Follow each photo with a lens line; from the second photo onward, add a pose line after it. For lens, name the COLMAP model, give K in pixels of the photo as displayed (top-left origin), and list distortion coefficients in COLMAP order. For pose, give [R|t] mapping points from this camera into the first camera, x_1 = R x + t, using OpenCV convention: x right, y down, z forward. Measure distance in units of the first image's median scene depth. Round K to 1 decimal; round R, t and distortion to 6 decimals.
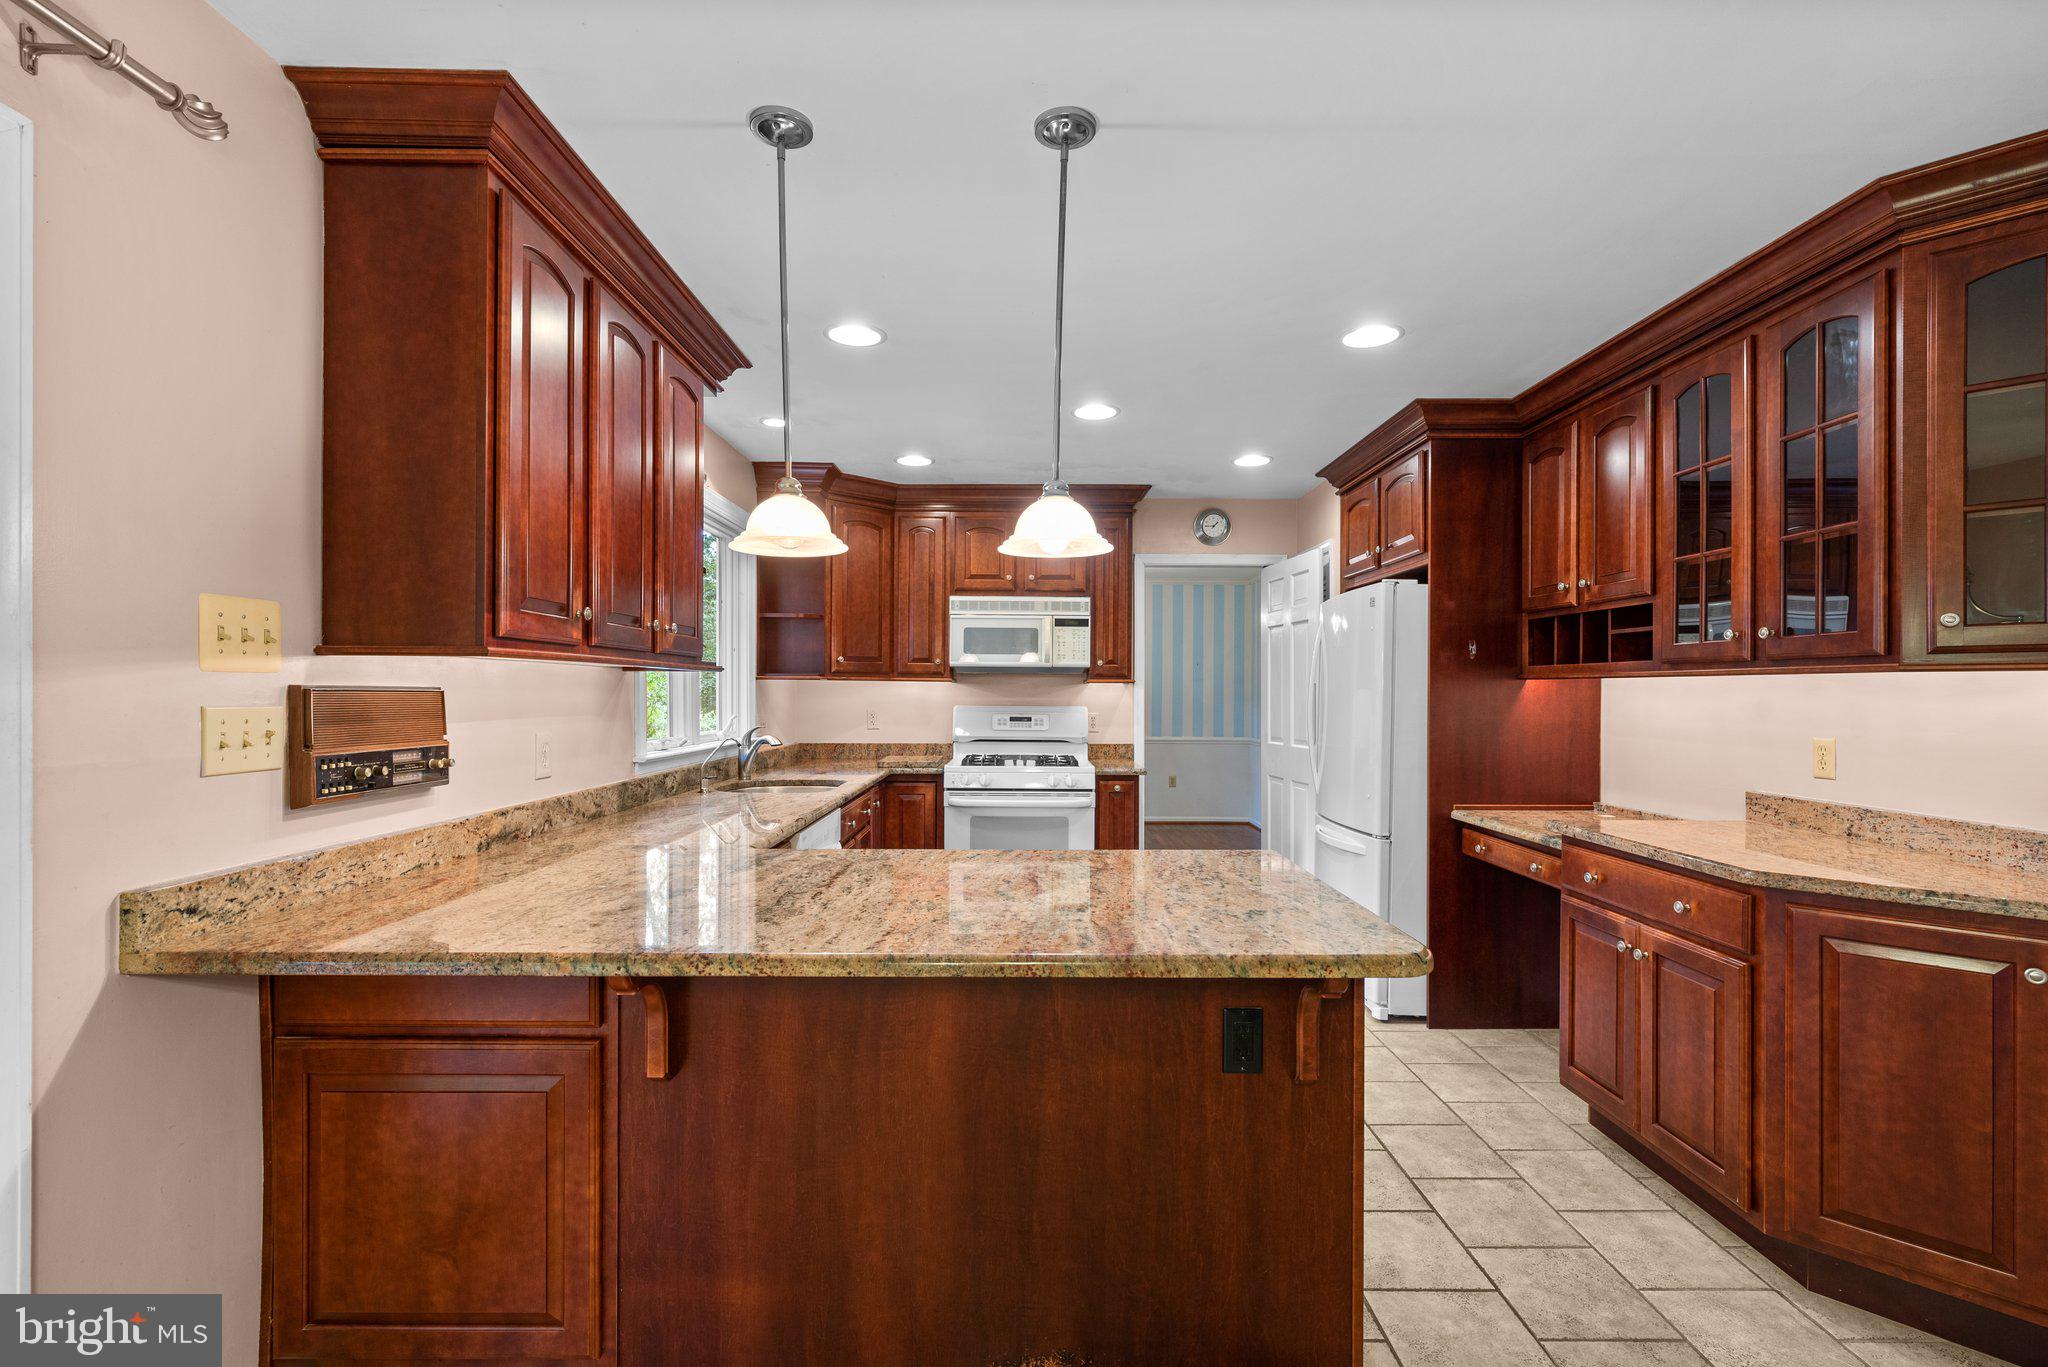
lens RADIAL K [[913.9, 0, 1020.7], [0, 913.9, 697.9], [0, 0, 1]] dist [-0.002500, -0.000095]
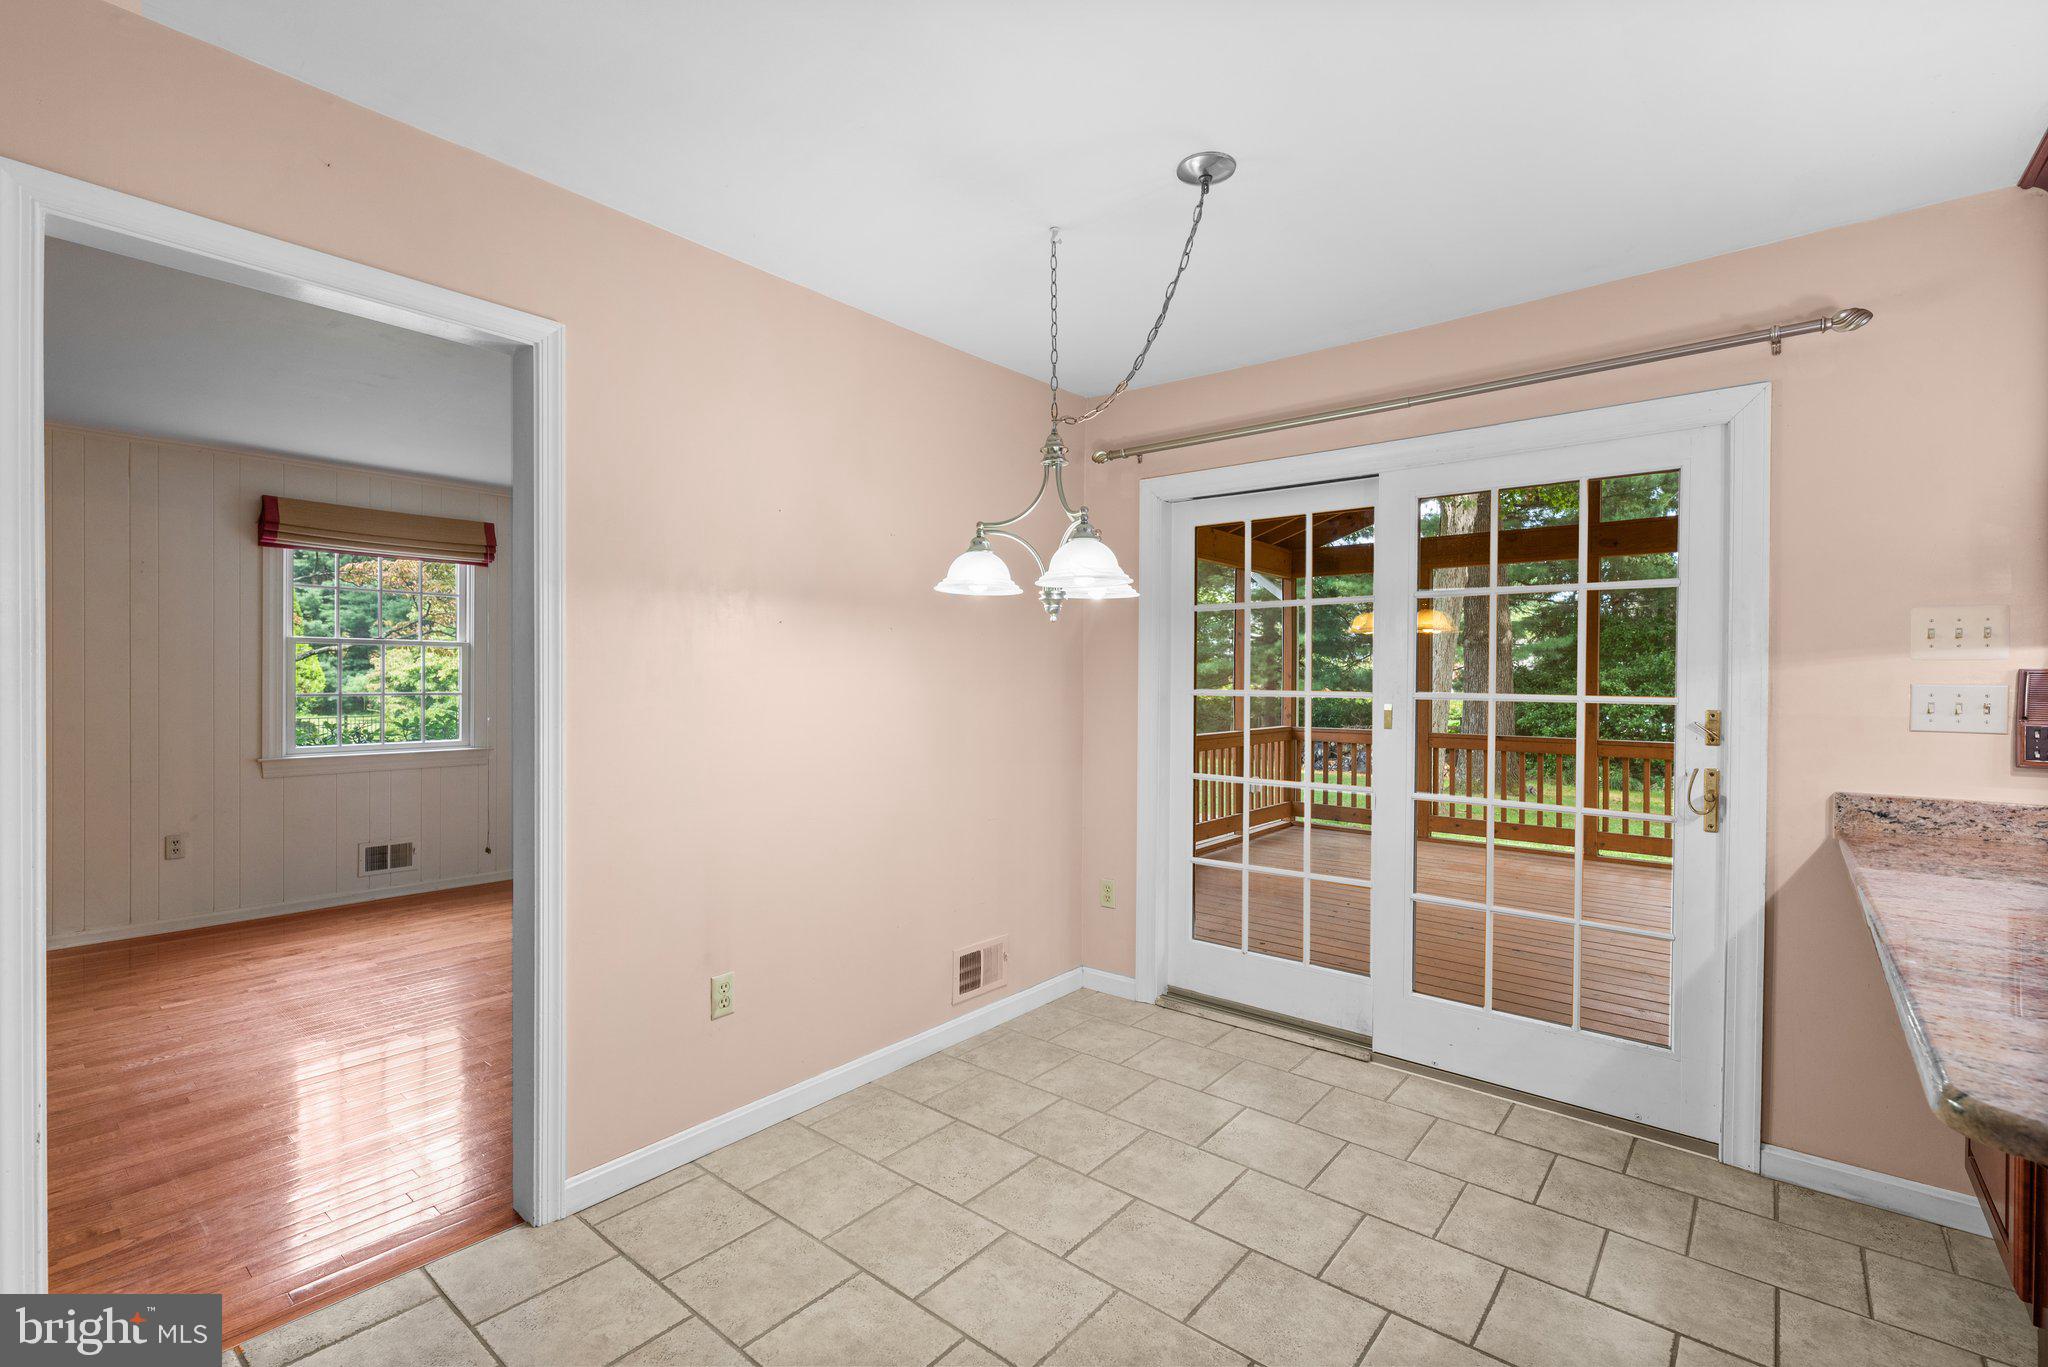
lens RADIAL K [[913.9, 0, 1027.0], [0, 913.9, 685.0], [0, 0, 1]] dist [-0.002500, -0.000095]
pose [[-0.639249, 0.001177, -0.768999, 0.567954], [-0.012996, 0.999839, 0.012333, 0.005772], [0.768890, 0.017878, -0.639131, 0.407332]]
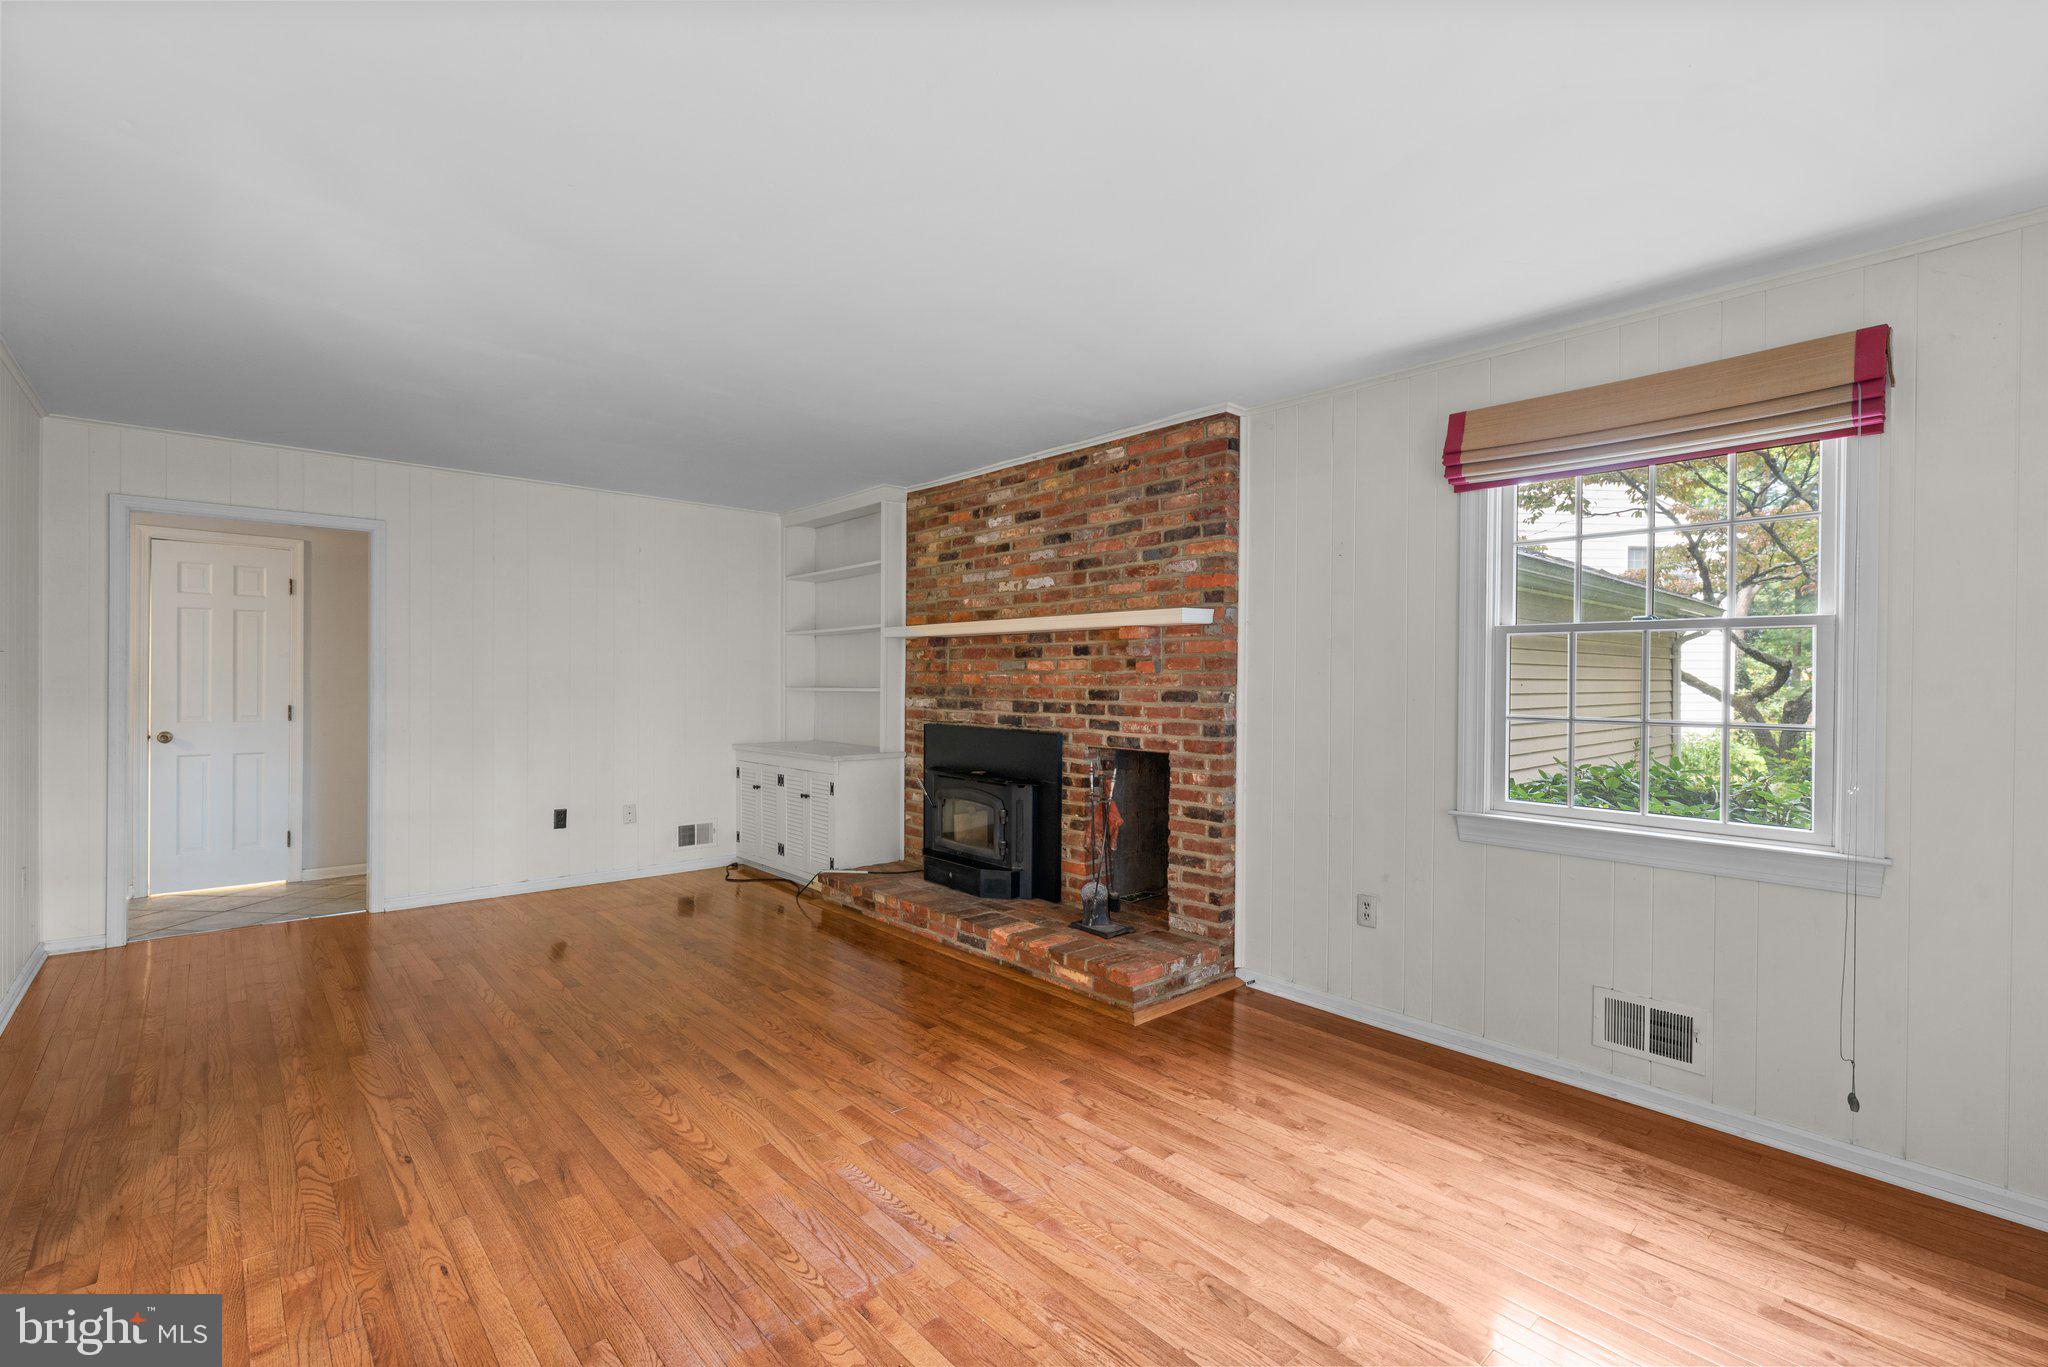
lens RADIAL K [[913.9, 0, 1027.0], [0, 913.9, 681.7], [0, 0, 1]] dist [-0.002500, -0.000095]
pose [[-0.670079, -0.010785, 0.742211, -0.262240], [-0.004460, 0.999935, 0.010504, 0.013007], [-0.742276, 0.003728, -0.670084, -0.564984]]
